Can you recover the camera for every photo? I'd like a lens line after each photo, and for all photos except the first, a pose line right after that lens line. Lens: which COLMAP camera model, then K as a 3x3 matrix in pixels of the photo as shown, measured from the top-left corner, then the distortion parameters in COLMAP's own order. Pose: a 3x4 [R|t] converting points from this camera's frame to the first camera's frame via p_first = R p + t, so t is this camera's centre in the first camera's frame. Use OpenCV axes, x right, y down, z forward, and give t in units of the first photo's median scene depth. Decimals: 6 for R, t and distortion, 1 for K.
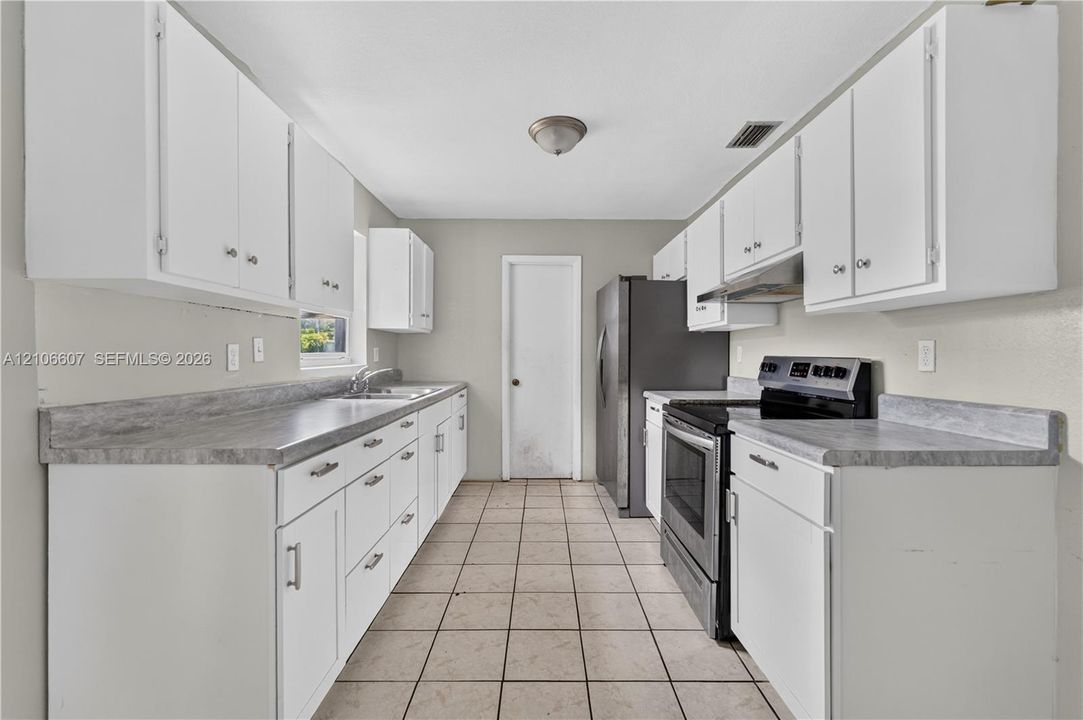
lens RADIAL K [[464.2, 0, 541.5], [0, 464.2, 360.0], [0, 0, 1]] dist [-0.003426, -0.000008]
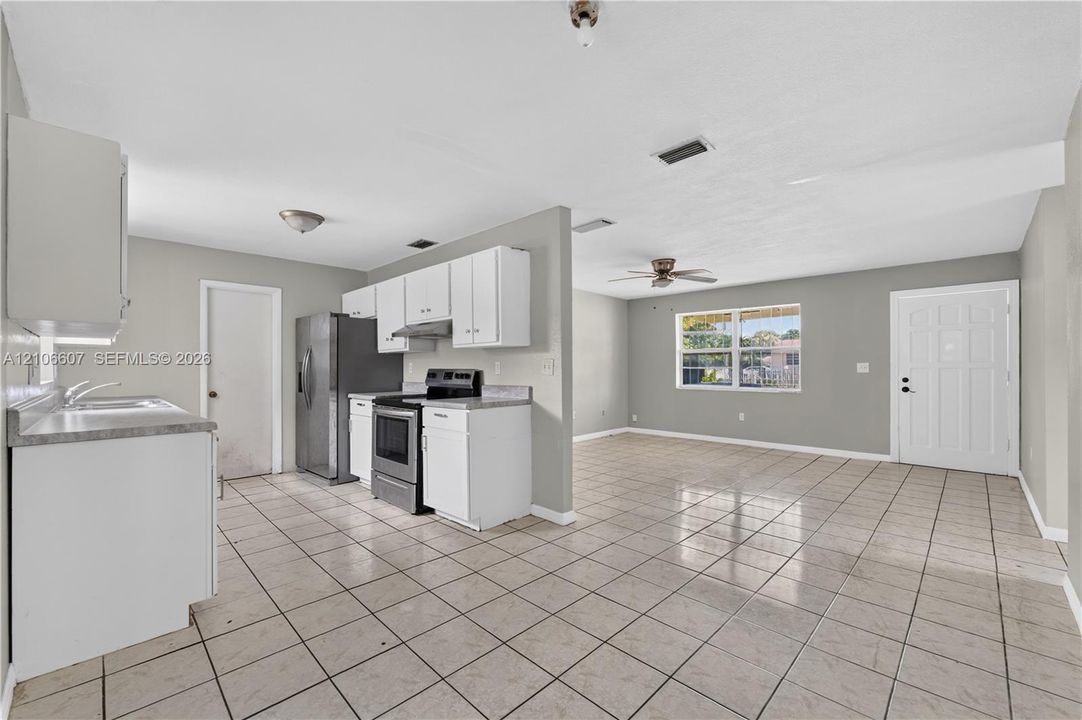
lens RADIAL K [[434.0, 0, 541.0], [0, 434.0, 360.0], [0, 0, 1]] dist [0.000518, 0.000044]
pose [[0.717430, 0.006251, 0.696603, -0.475739], [0.015075, 0.999586, -0.024496, 0.006328], [-0.696468, 0.028076, 0.717039, -0.633875]]
